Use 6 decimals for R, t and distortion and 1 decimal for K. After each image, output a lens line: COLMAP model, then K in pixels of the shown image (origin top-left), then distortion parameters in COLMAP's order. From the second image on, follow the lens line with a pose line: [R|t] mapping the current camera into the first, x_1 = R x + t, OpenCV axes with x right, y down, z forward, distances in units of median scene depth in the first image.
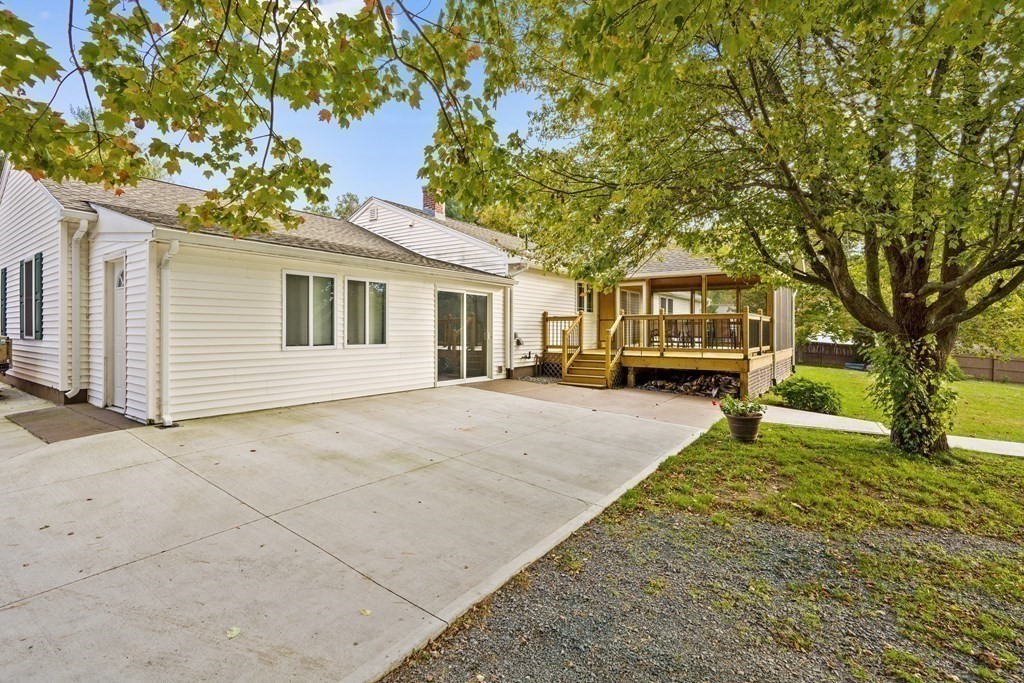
lens RADIAL K [[476.9, 0, 512.4], [0, 476.9, 331.4], [0, 0, 1]] dist [-0.003922, -0.000483]
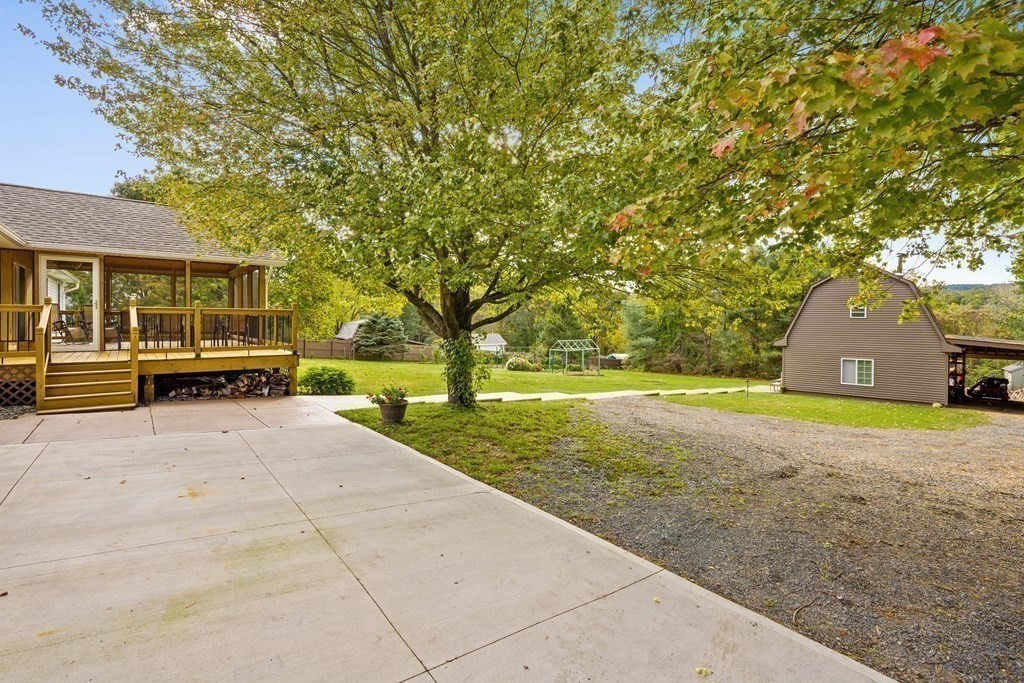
lens RADIAL K [[476.9, 0, 512.4], [0, 476.9, 331.4], [0, 0, 1]] dist [-0.003922, -0.000483]
pose [[0.265163, -0.020476, 0.963986, -0.789899], [-0.010238, 0.999658, 0.024050, -0.045900], [-0.964149, -0.016247, 0.264863, 0.548003]]
